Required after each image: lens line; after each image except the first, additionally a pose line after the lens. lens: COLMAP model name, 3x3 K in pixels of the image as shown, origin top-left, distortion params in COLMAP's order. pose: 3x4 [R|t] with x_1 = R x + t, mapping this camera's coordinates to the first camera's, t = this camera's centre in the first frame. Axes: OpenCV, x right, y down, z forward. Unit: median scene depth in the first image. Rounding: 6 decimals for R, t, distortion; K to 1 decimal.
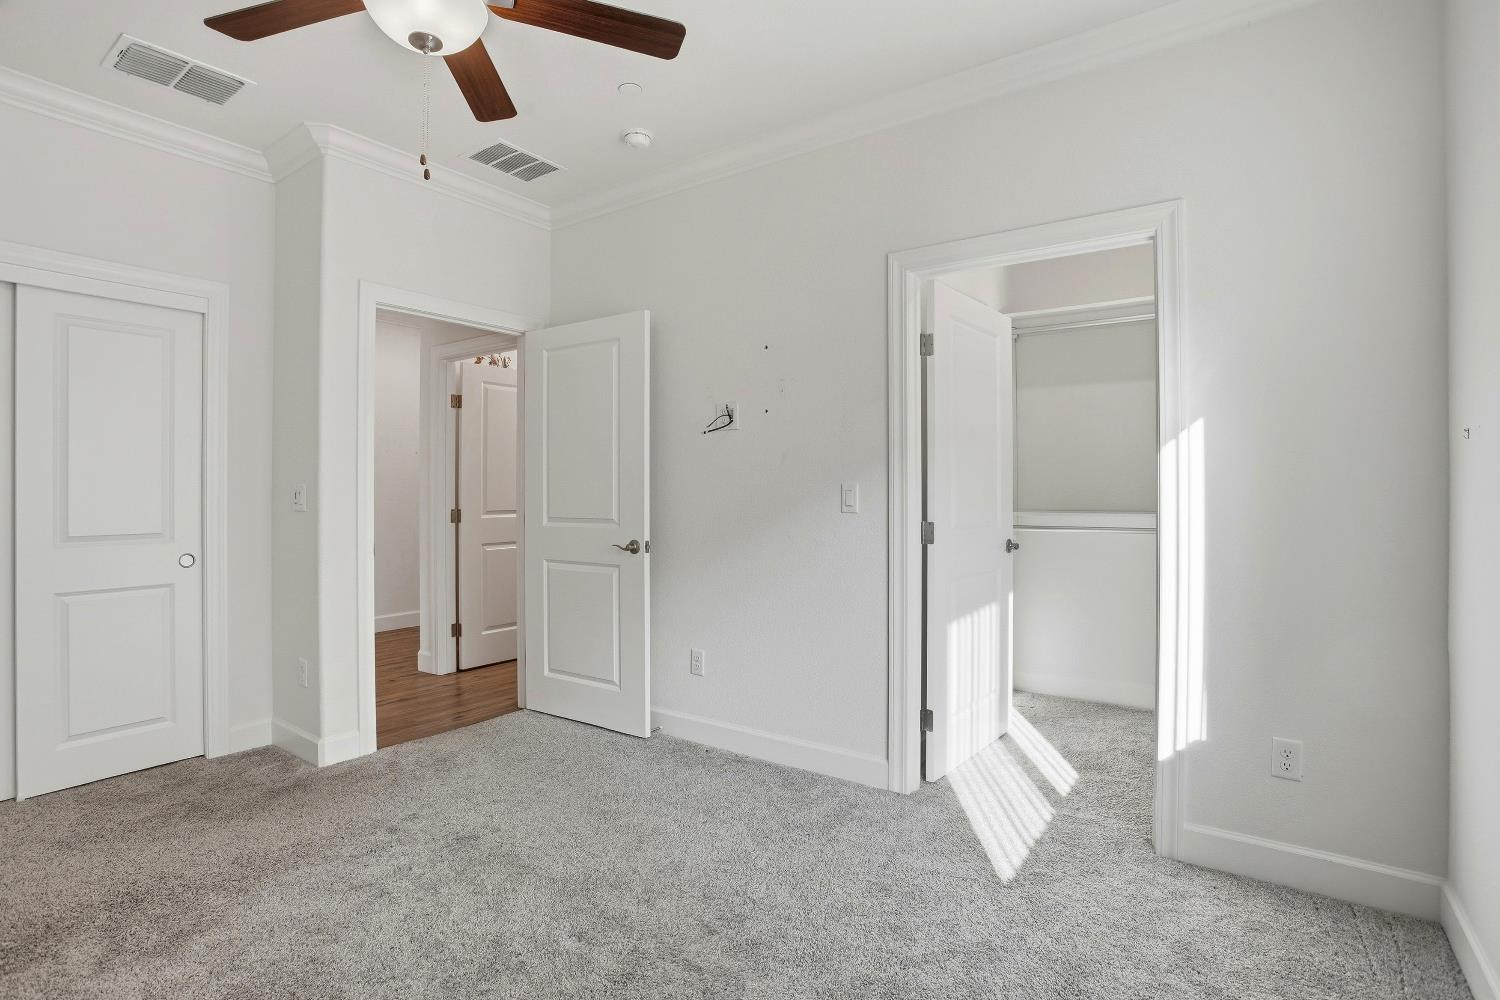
lens RADIAL K [[743.8, 0, 749.8], [0, 743.8, 487.5], [0, 0, 1]] dist [-0.075970, 0.032583]
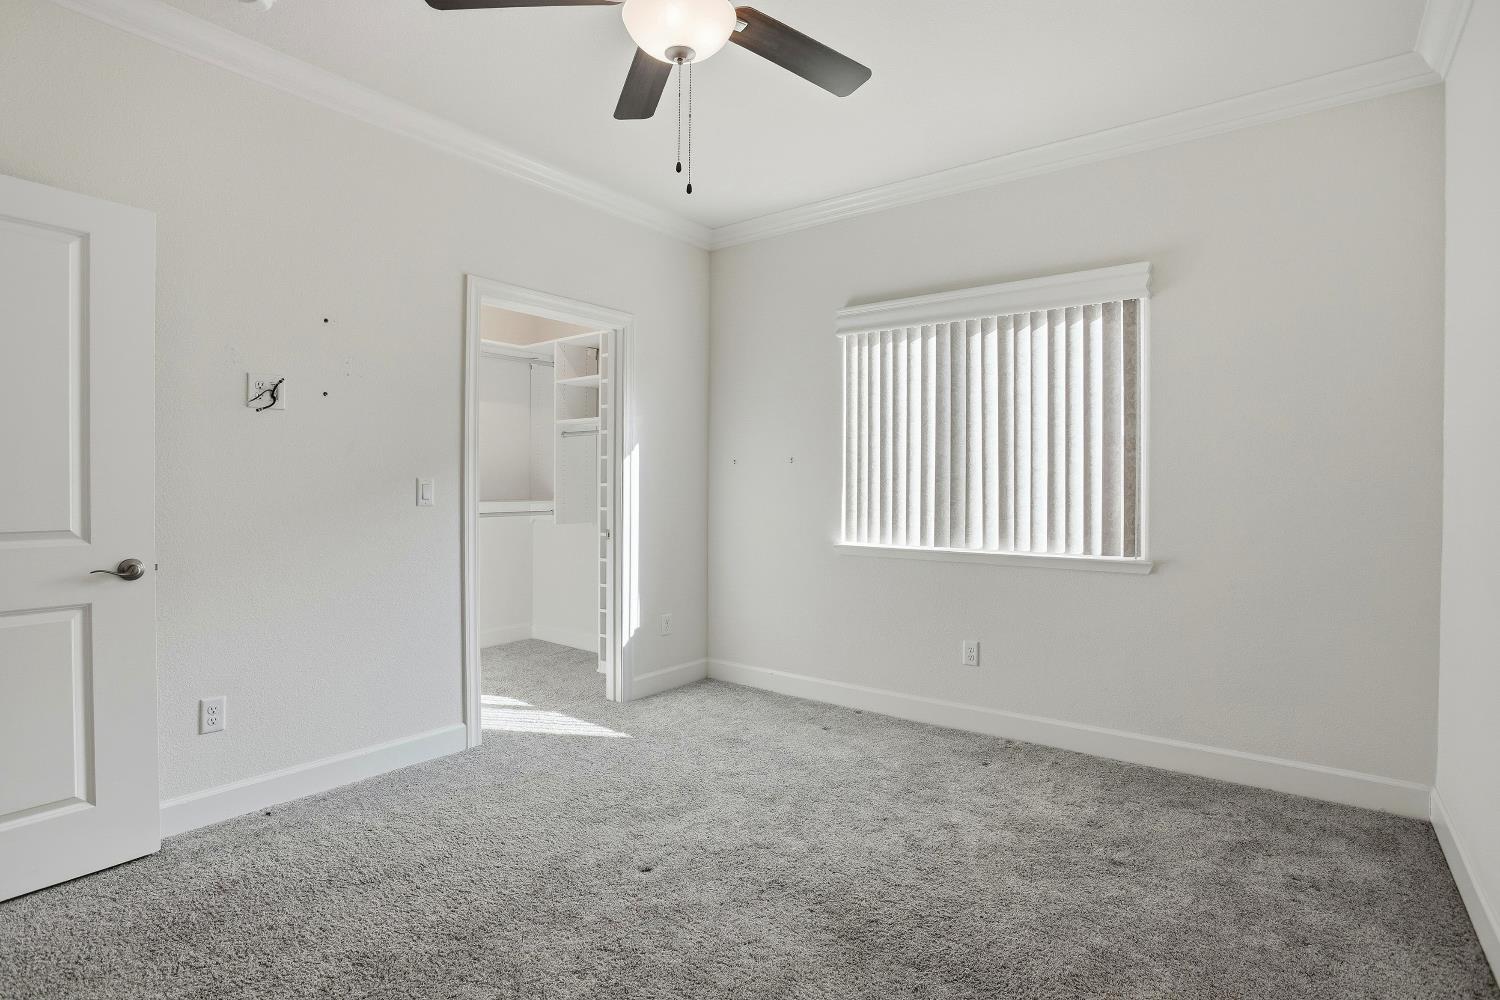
lens RADIAL K [[743.8, 0, 749.8], [0, 743.8, 487.5], [0, 0, 1]] dist [-0.075970, 0.032583]
pose [[0.041527, -0.003395, 0.999132, -0.915501], [-0.008406, 0.999958, 0.003747, 0.000979], [-0.999102, -0.008554, 0.041497, 0.517820]]
